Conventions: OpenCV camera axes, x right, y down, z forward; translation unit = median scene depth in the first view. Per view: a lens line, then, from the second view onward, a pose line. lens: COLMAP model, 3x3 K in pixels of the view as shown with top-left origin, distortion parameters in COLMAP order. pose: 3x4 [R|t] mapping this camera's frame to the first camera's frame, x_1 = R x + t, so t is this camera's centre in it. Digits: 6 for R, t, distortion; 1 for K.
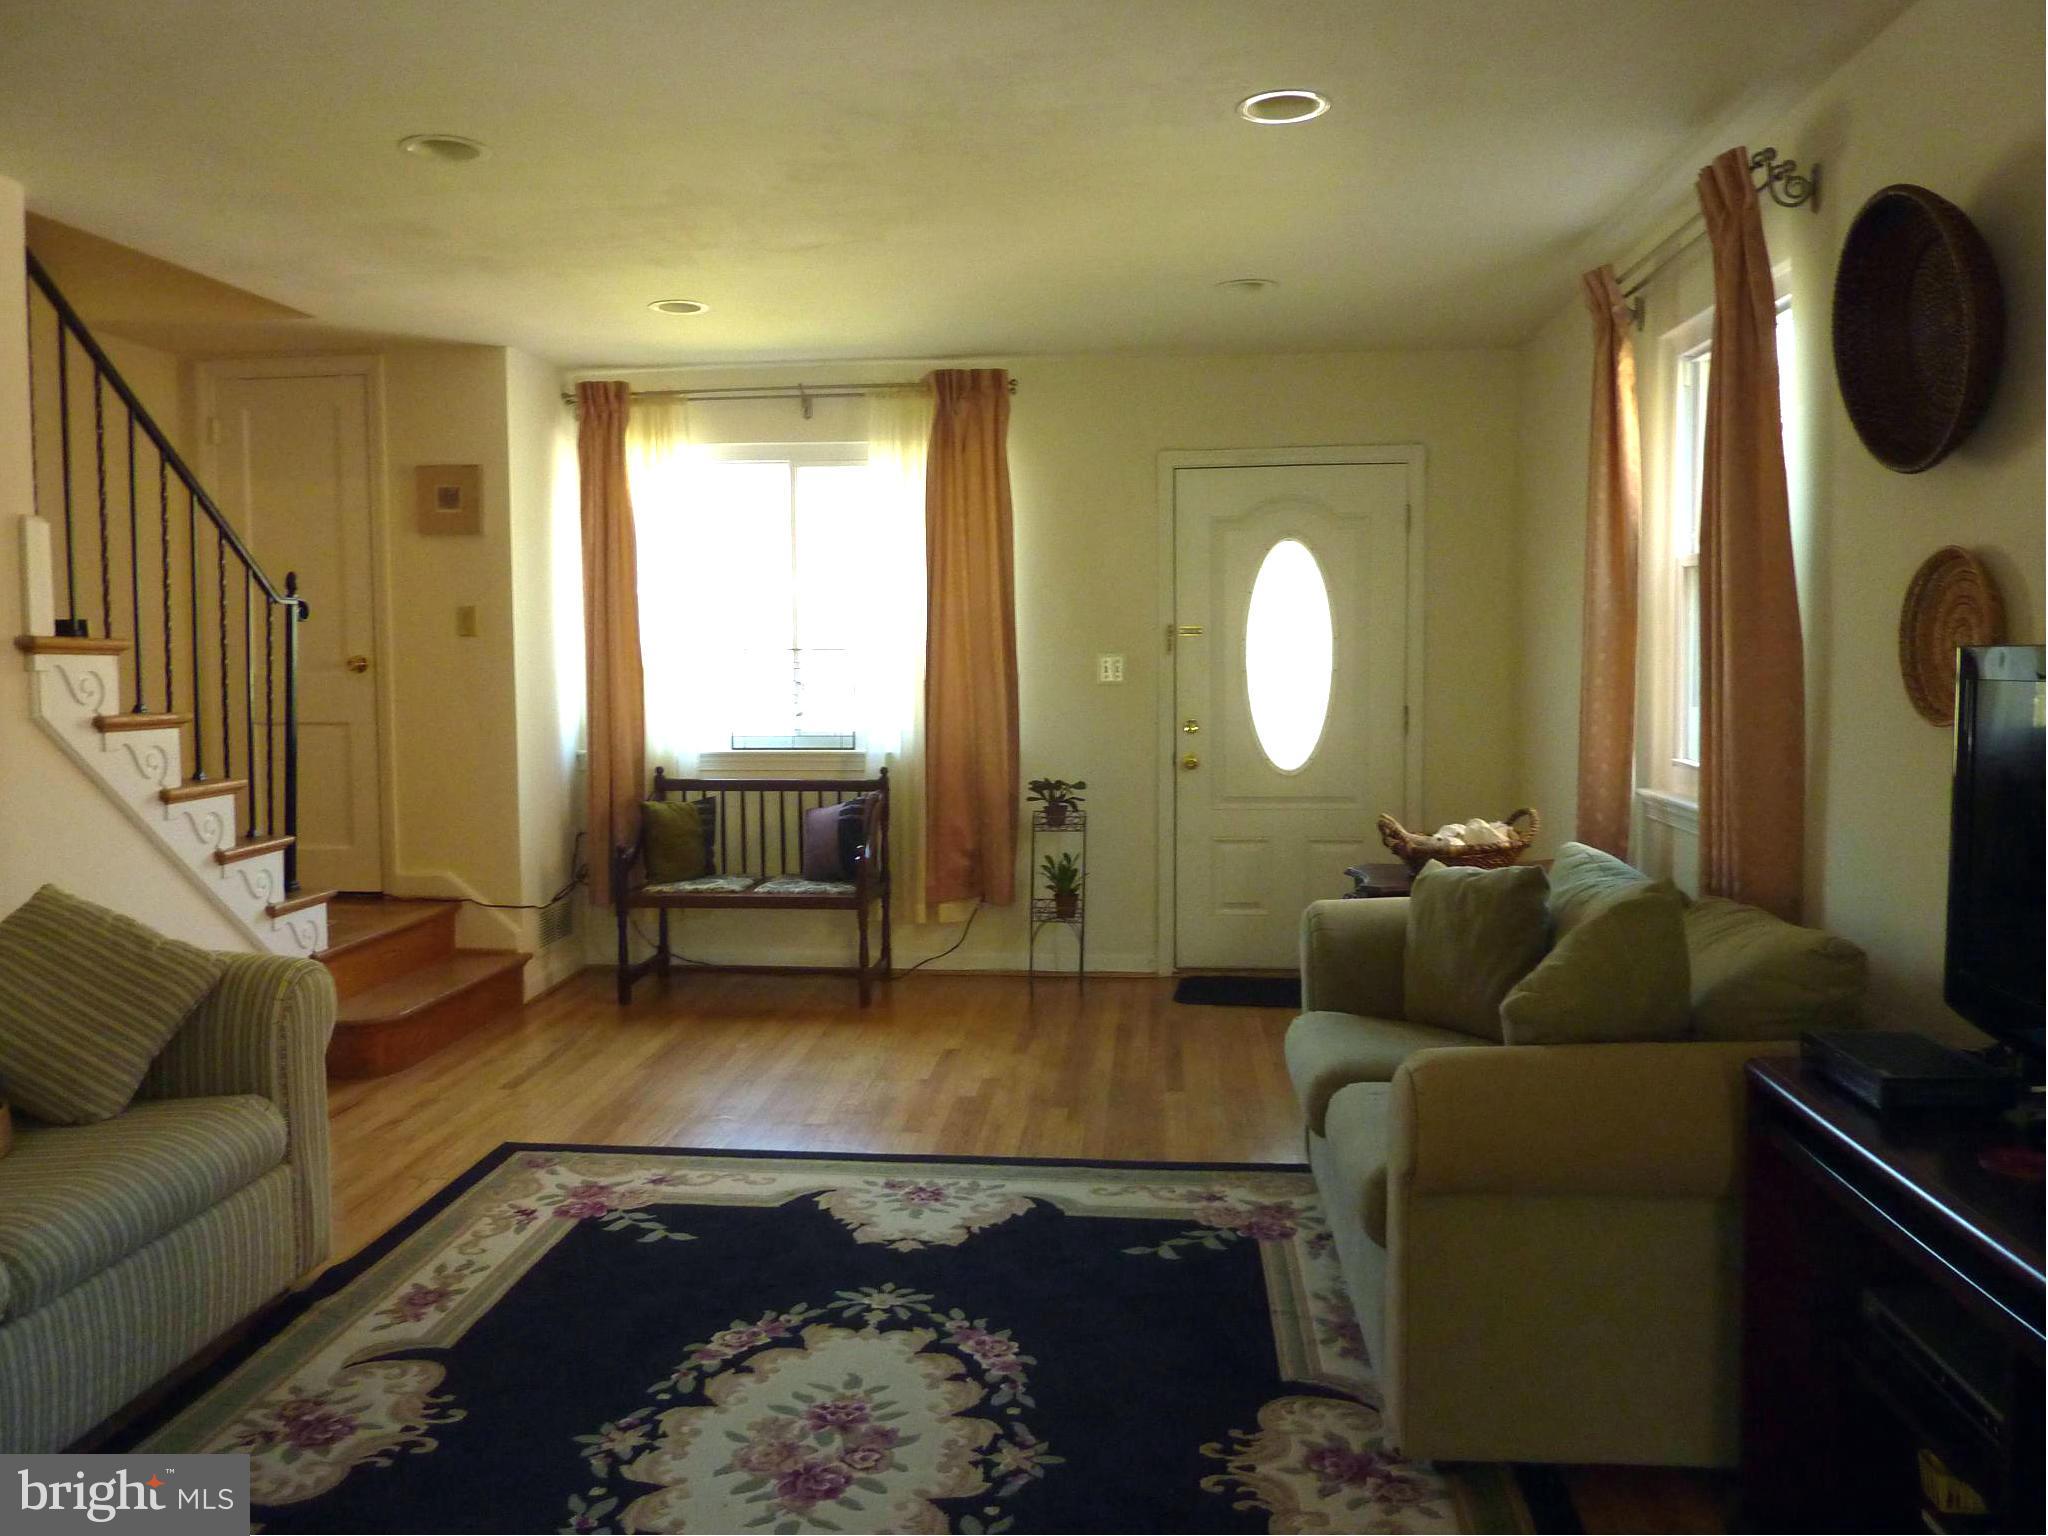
lens RADIAL K [[1547.4, 0, 1024.0], [0, 1547.4, 768.0], [0, 0, 1]] dist [-0.008680, -0.004418]
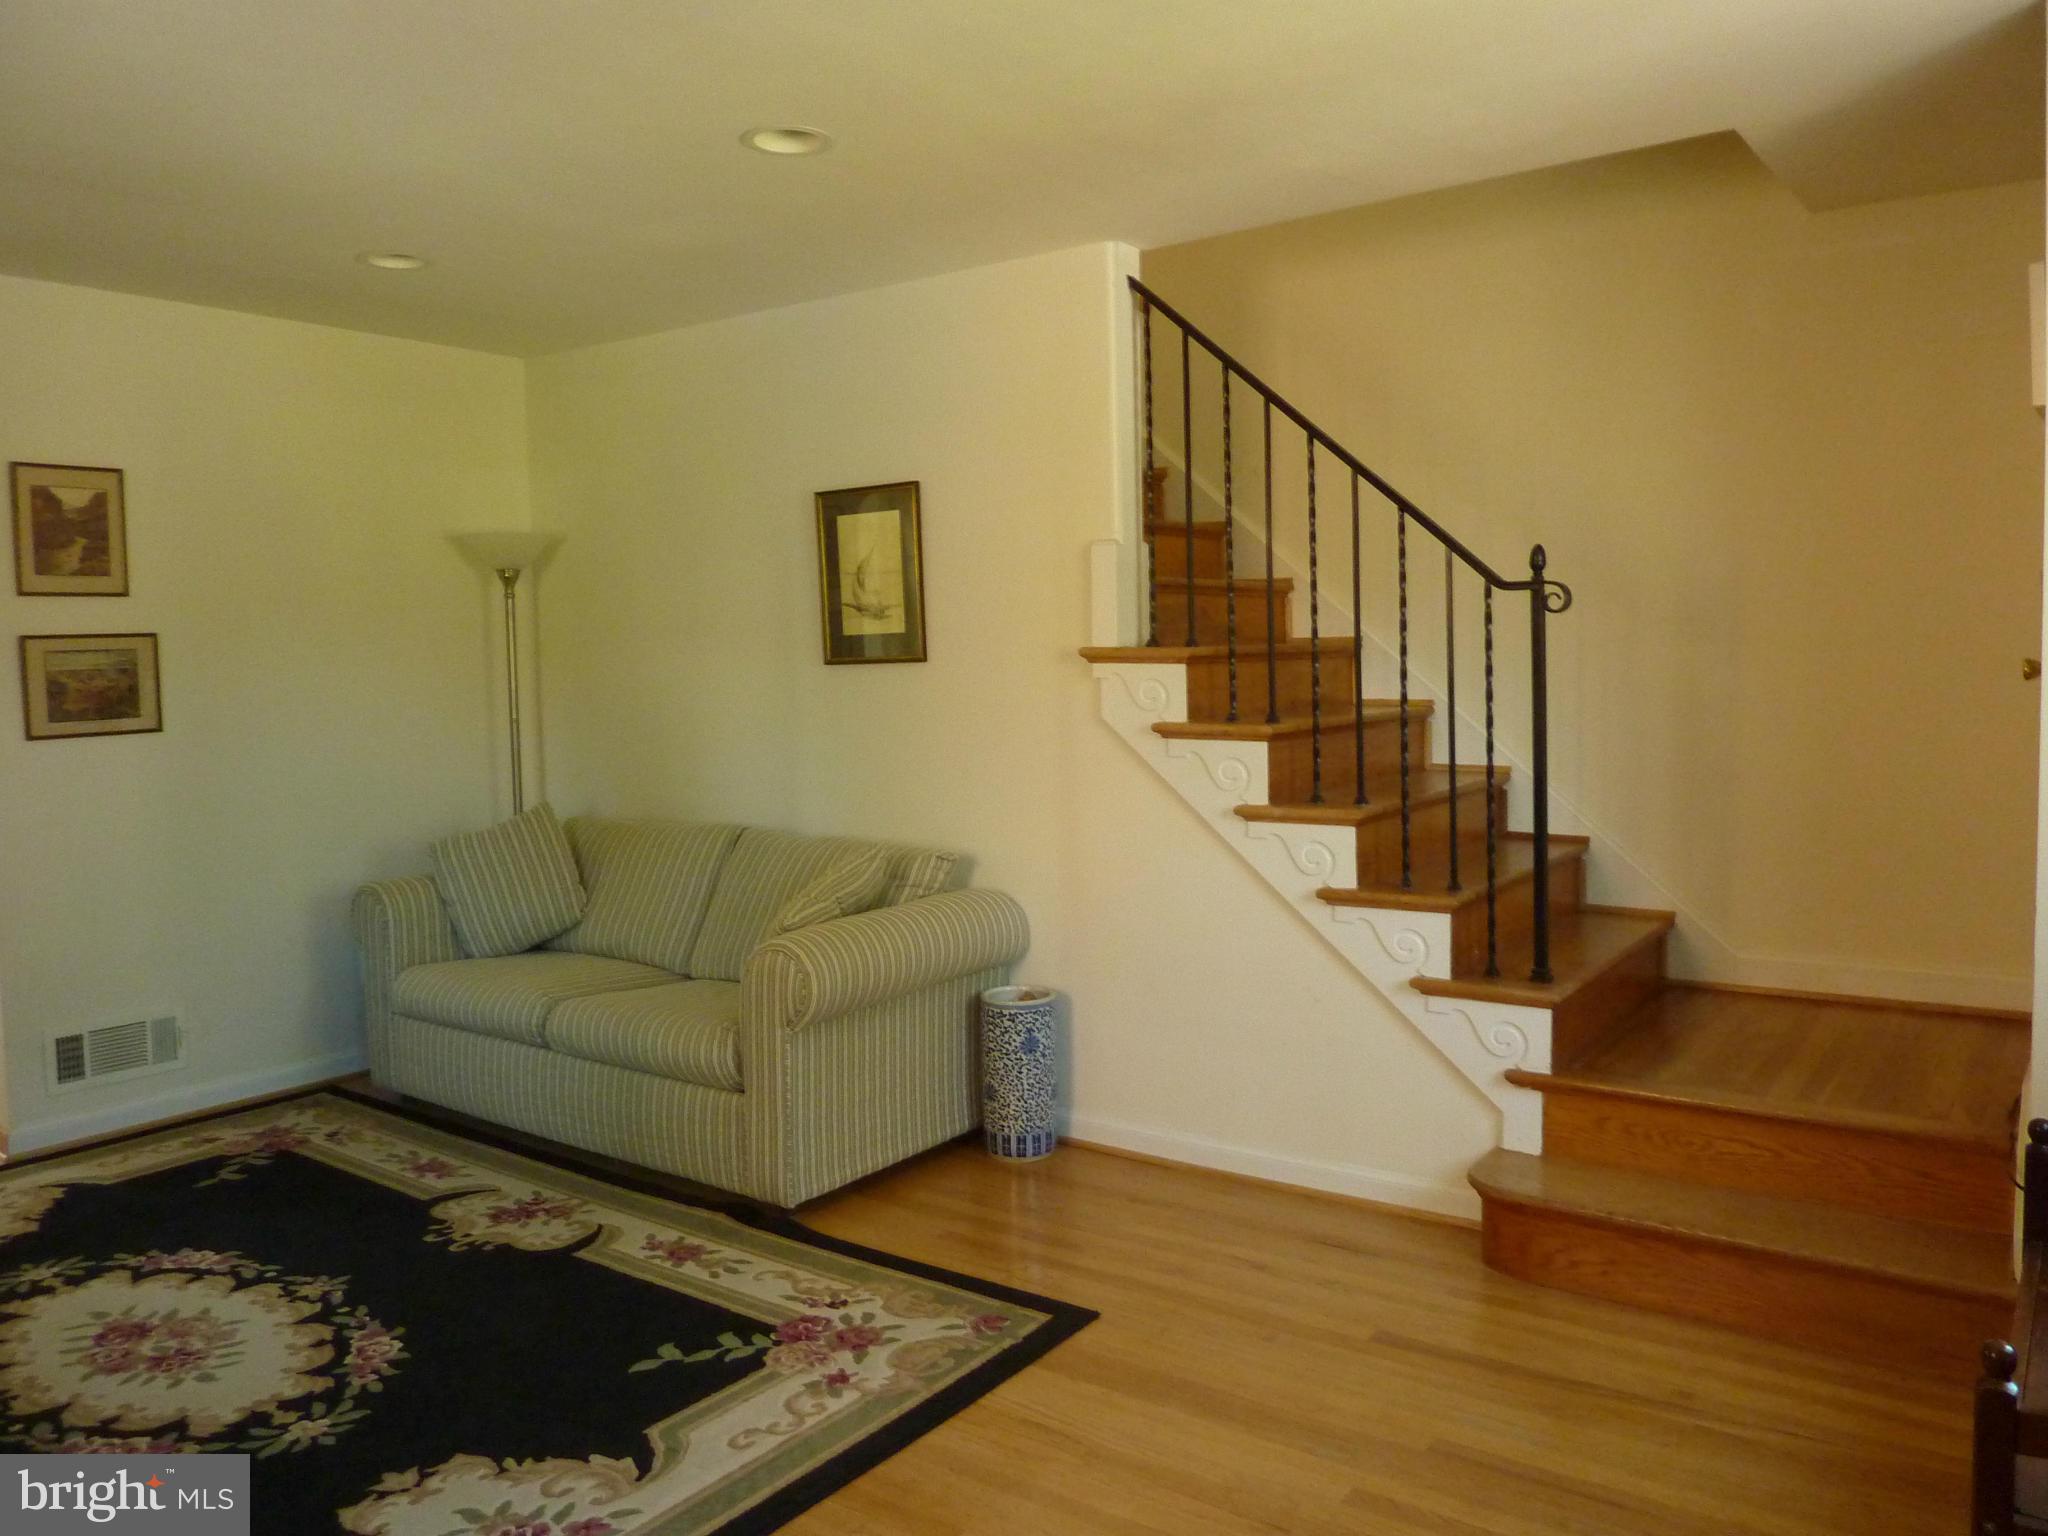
lens RADIAL K [[1547.4, 0, 1024.0], [0, 1547.4, 768.0], [0, 0, 1]] dist [-0.008680, -0.004418]
pose [[-0.529920, 0.078595, -0.844398, 0.401627], [-0.039519, 0.992326, 0.117165, -0.147253], [0.847126, 0.095458, -0.522748, 1.761756]]
